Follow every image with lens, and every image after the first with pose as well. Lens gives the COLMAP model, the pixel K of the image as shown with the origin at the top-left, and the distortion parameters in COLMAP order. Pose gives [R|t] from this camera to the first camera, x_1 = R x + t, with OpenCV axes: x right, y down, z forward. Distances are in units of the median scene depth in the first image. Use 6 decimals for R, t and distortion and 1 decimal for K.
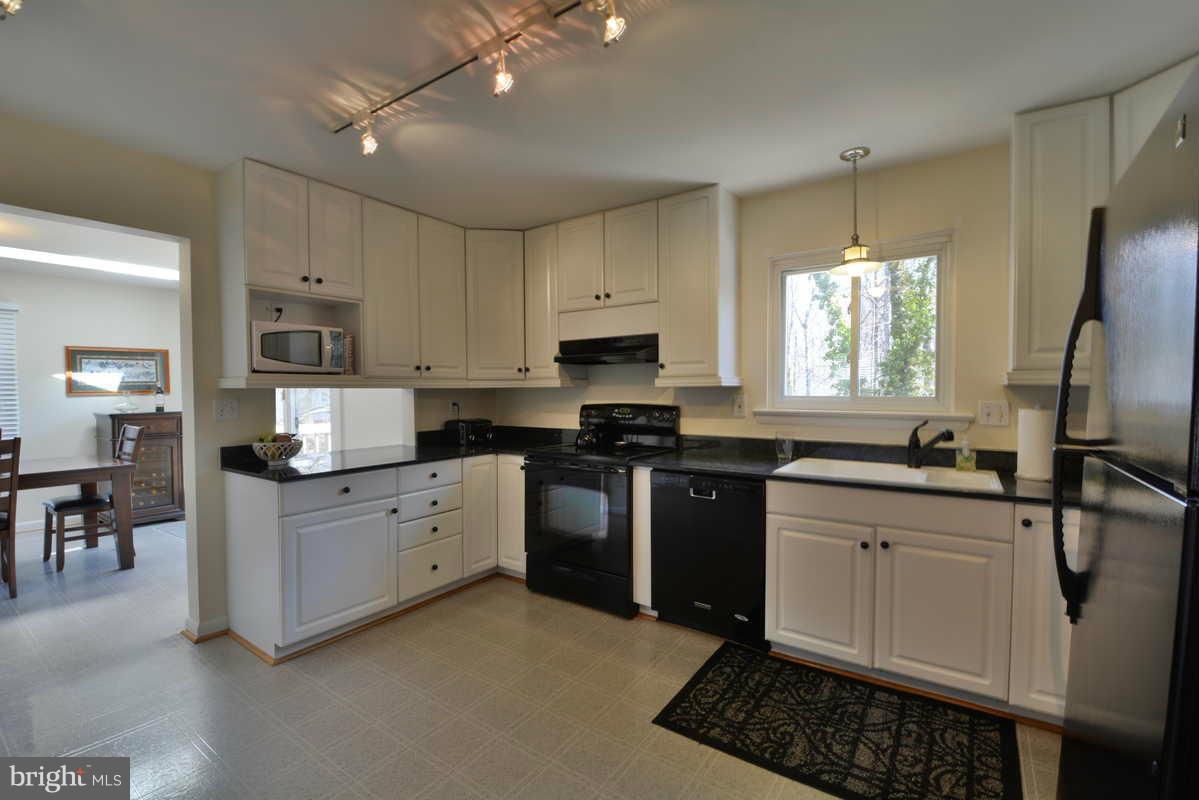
lens RADIAL K [[531.4, 0, 581.2], [0, 531.4, 399.6], [0, 0, 1]] dist [-0.013583, -0.003095]
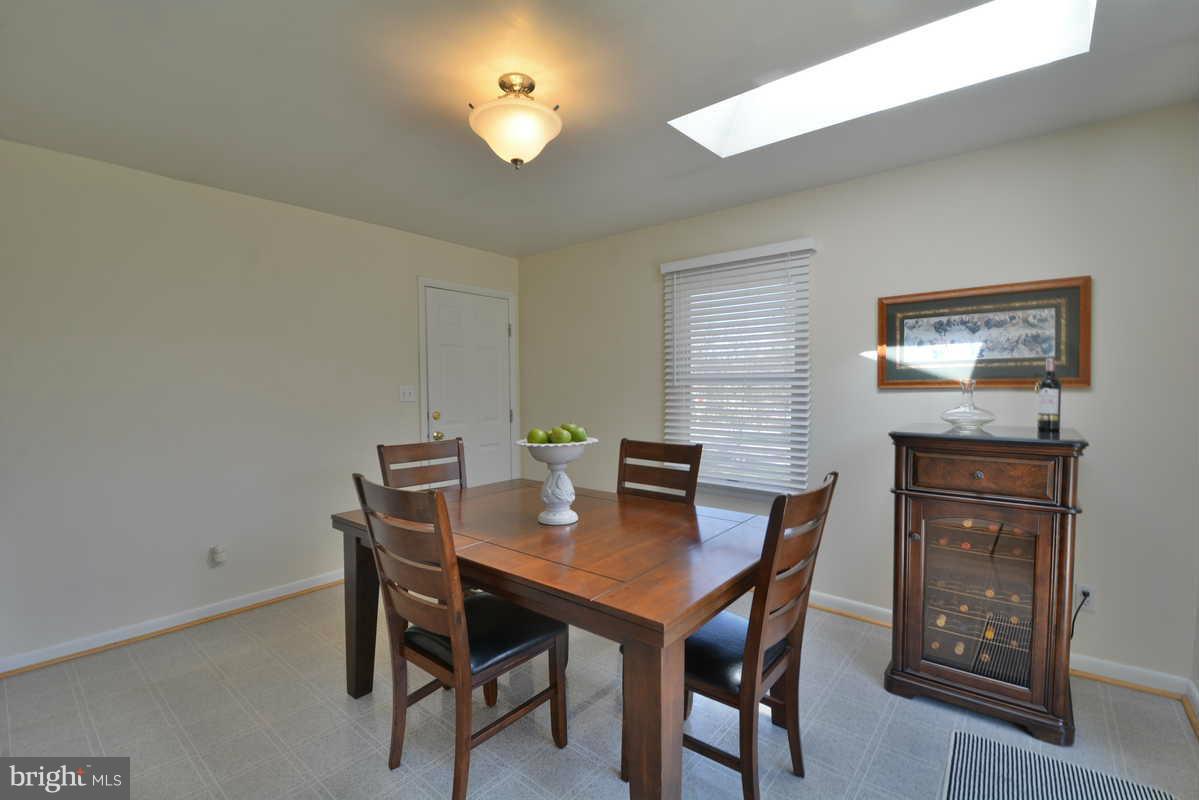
lens RADIAL K [[518.2, 0, 580.8], [0, 518.2, 407.2], [0, 0, 1]] dist [-0.016707, -0.001704]
pose [[-0.086145, 0.056379, -0.994686, -0.377925], [-0.011747, 0.998271, 0.057600, -0.014605], [0.996213, 0.016646, -0.085334, 0.666246]]
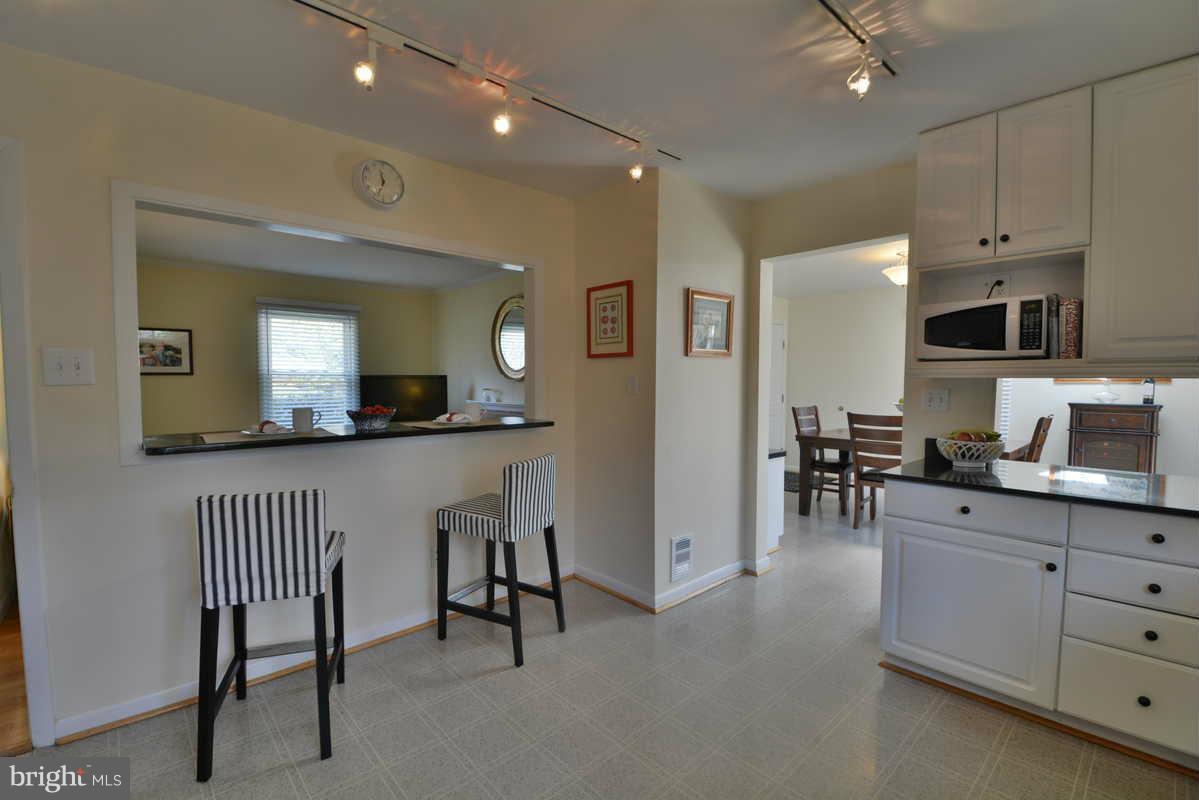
lens RADIAL K [[531.4, 0, 588.5], [0, 531.4, 401.3], [0, 0, 1]] dist [-0.013583, -0.003095]
pose [[-0.211962, 0.048896, -0.976054, 0.198935], [-0.020897, 0.998292, 0.054548, -0.008633], [0.977054, 0.031959, -0.210579, 0.294137]]
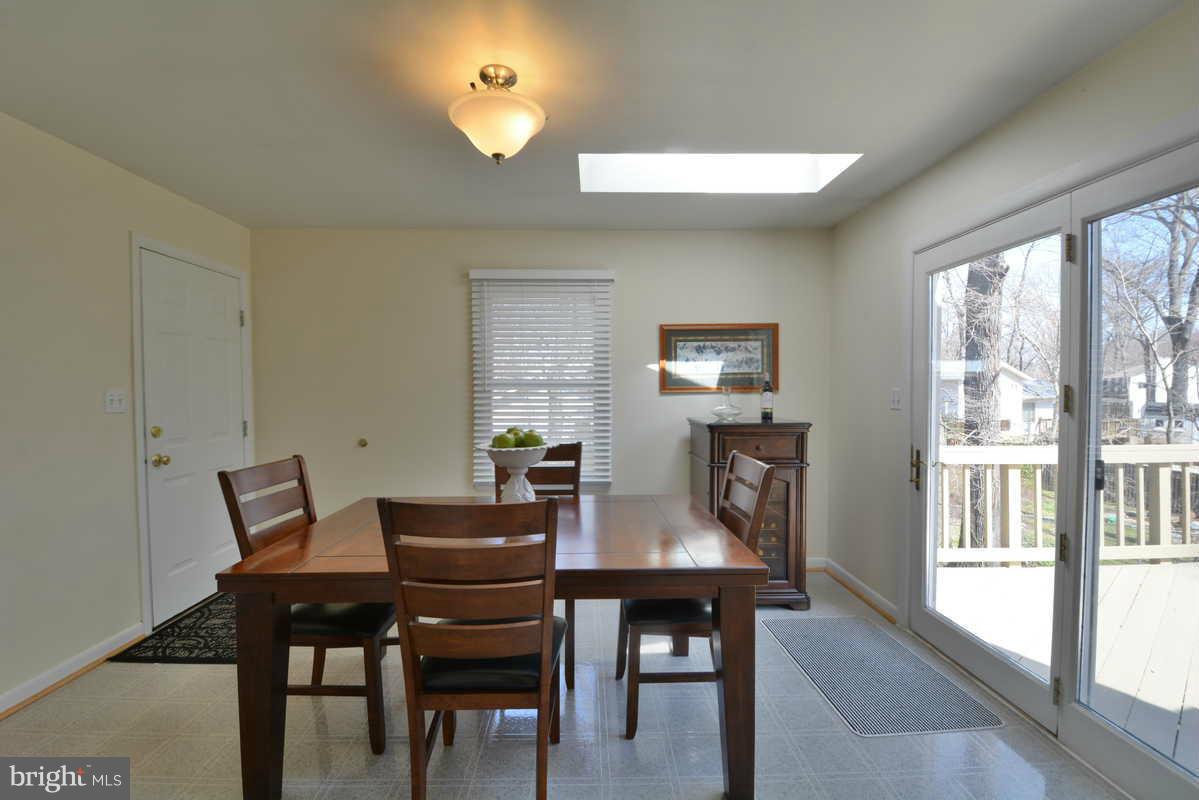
lens RADIAL K [[518.2, 0, 594.7], [0, 518.2, 395.1], [0, 0, 1]] dist [-0.016707, -0.001704]
pose [[0.606702, 0.020452, -0.794666, -0.422165], [-0.021318, 0.999728, 0.009454, -0.008548], [0.794643, 0.011205, 0.606973, 0.444043]]
